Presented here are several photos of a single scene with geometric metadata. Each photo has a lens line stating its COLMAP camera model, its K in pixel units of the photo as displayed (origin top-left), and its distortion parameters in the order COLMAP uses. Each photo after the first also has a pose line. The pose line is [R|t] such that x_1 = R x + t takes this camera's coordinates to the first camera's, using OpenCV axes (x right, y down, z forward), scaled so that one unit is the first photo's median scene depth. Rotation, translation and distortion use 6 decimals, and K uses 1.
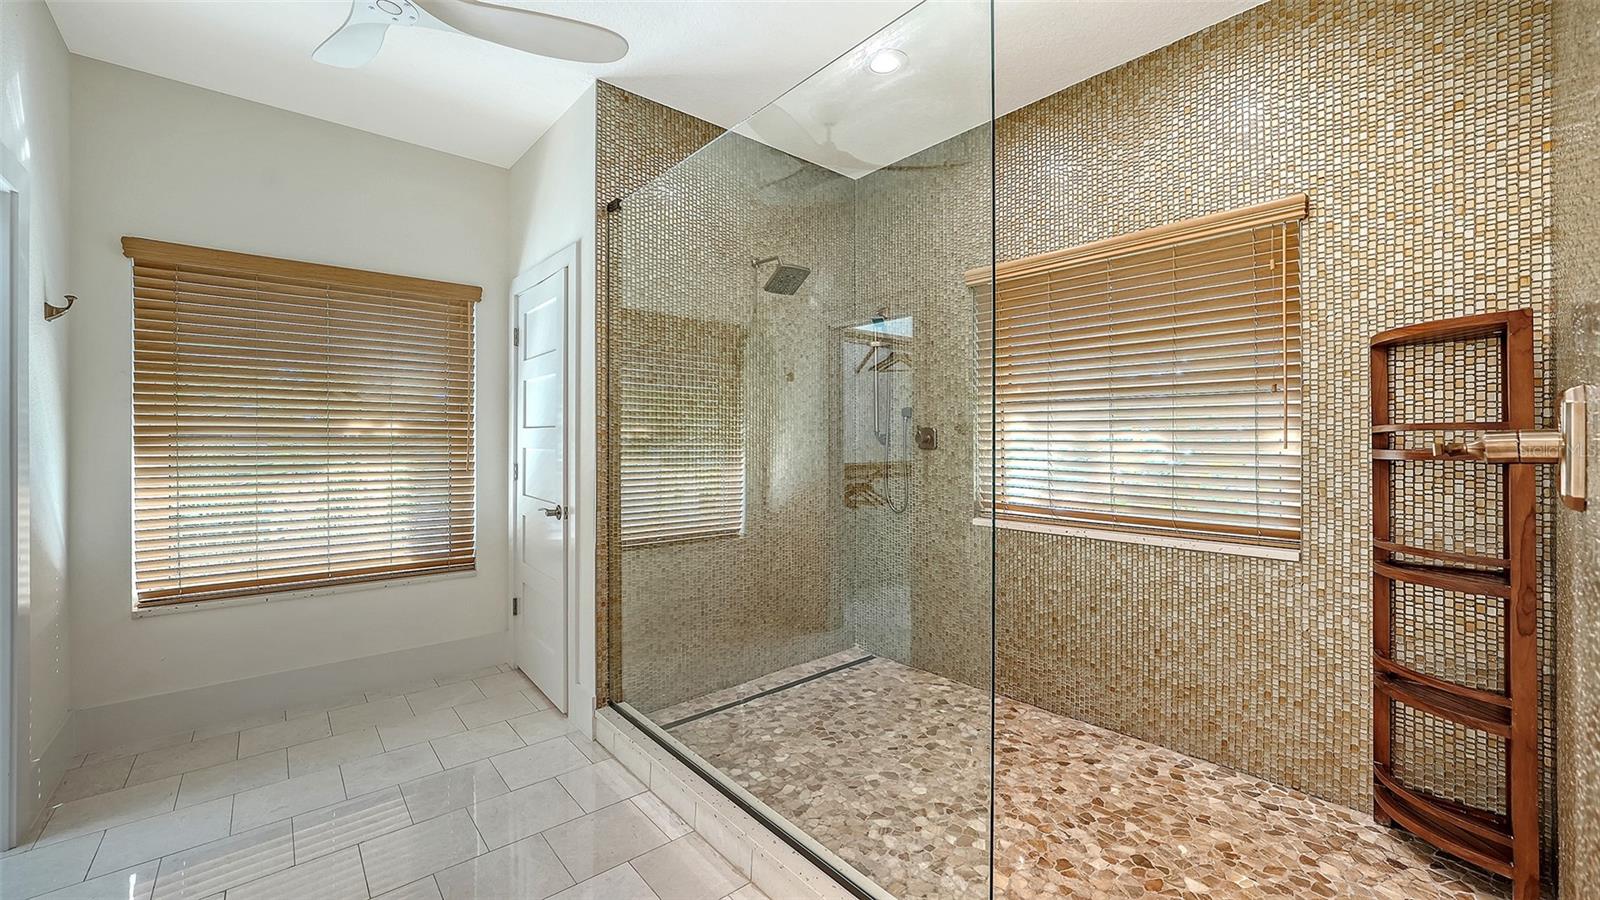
lens RADIAL K [[642.2, 0, 797.4], [0, 642.2, 446.5], [0, 0, 1]] dist [0.001215, 0.000445]
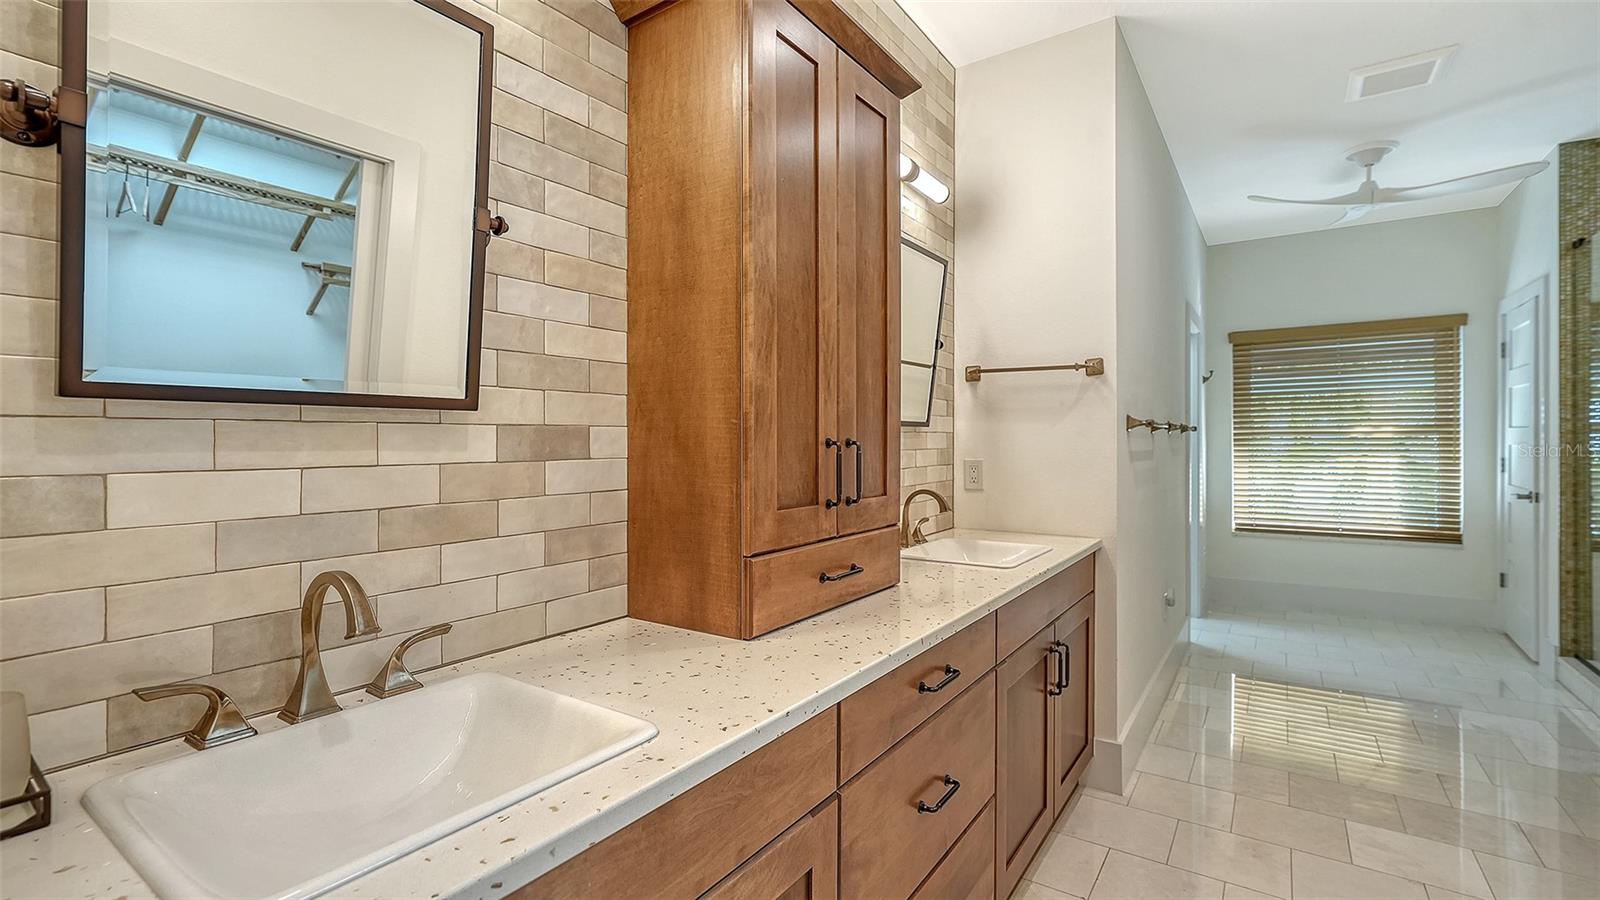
lens RADIAL K [[701.2, 0, 797.6], [0, 701.2, 444.6], [0, 0, 1]] dist [0.001489, -0.000145]
pose [[0.271104, -0.001379, -0.962549, 0.546824], [0.000089, 0.999999, -0.001407, 0.004447], [0.962550, 0.000296, 0.271104, -0.718336]]
